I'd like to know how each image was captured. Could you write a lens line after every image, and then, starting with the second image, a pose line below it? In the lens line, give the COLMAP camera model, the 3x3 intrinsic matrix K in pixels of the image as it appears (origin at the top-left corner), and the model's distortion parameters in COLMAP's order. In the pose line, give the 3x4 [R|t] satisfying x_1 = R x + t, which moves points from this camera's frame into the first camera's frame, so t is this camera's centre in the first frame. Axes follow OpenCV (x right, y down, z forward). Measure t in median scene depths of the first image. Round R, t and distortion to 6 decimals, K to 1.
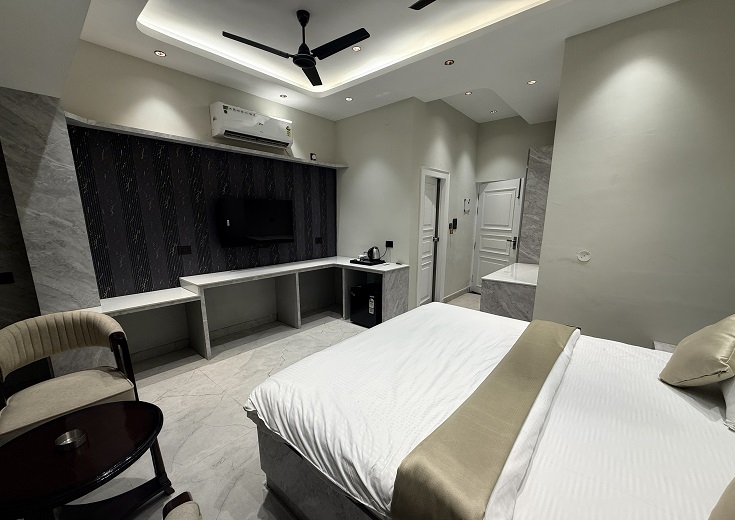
lens RADIAL K [[294.2, 0, 367.5], [0, 294.2, 276.1], [0, 0, 1]] dist [-0.000072, 0.000552]
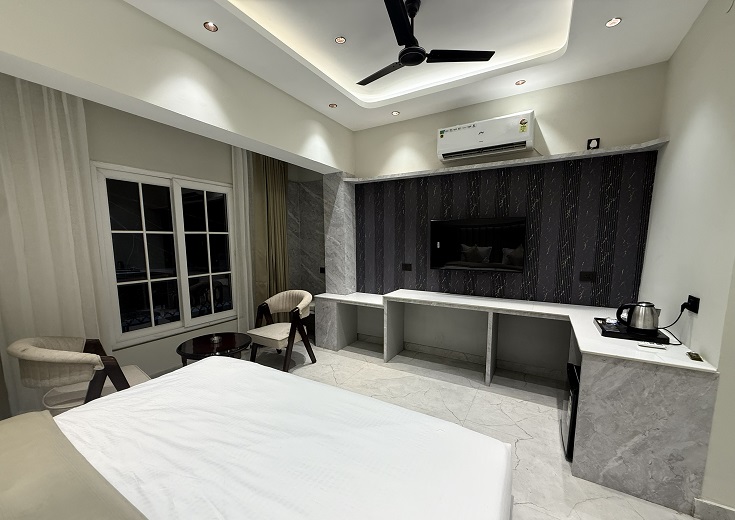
lens RADIAL K [[294.2, 0, 367.5], [0, 294.2, 276.1], [0, 0, 1]] dist [-0.000072, 0.000552]
pose [[0.180710, 0.121631, -0.975987, 0.472198], [-0.191693, 0.977649, 0.086345, -0.116400], [0.964675, 0.171486, 0.199987, 0.579679]]
